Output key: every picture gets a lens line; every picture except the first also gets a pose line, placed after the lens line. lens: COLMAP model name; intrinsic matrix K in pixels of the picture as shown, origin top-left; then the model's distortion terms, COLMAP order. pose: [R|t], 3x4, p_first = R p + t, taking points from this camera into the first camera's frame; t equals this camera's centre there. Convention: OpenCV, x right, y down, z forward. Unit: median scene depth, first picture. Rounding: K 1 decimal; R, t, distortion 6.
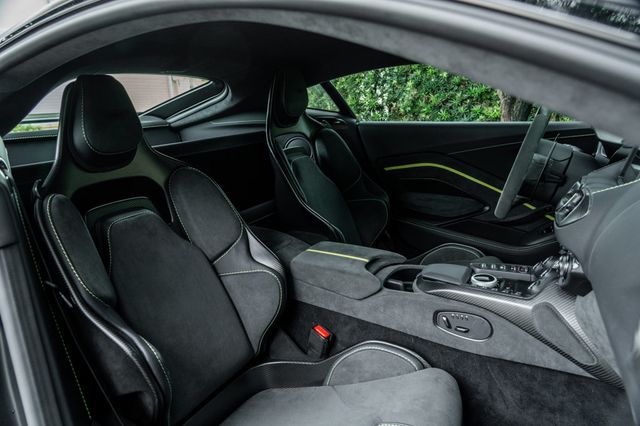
lens RADIAL K [[440.6, 0, 320.0], [0, 440.6, 213.0], [0, 0, 1]] dist [-0.008663, 0.000543]
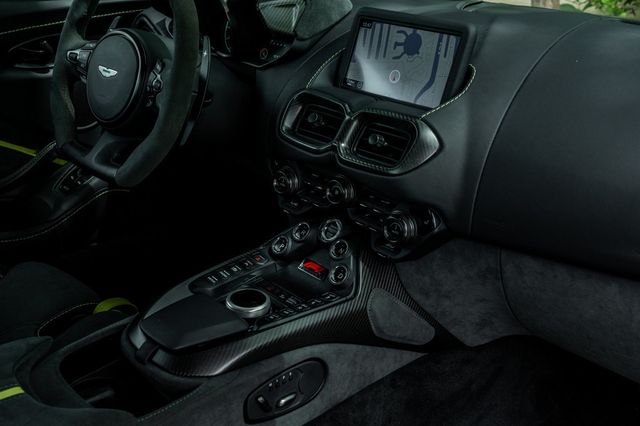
lens RADIAL K [[708.3, 0, 320.0], [0, 708.3, 205.4], [0, 0, 1]] dist [0.013034, 0.005128]
pose [[0.265681, -0.293722, 0.918227, -0.361622], [0.174265, 0.951399, 0.253911, -0.162876], [-0.948180, 0.092556, 0.303954, 0.586903]]
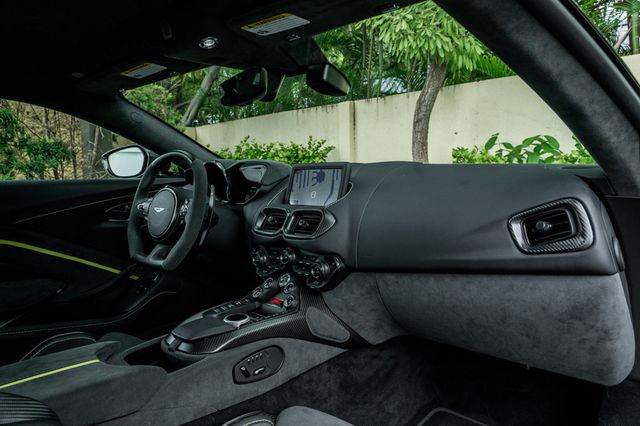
lens RADIAL K [[448.1, 0, 331.0], [0, 448.1, 214.9], [0, 0, 1]] dist [-0.002336, 0.001164]
pose [[0.210255, -0.051168, 0.976307, -0.492908], [0.256228, 0.966606, -0.004521, -0.011511], [-0.943472, 0.251108, 0.216344, 0.498164]]
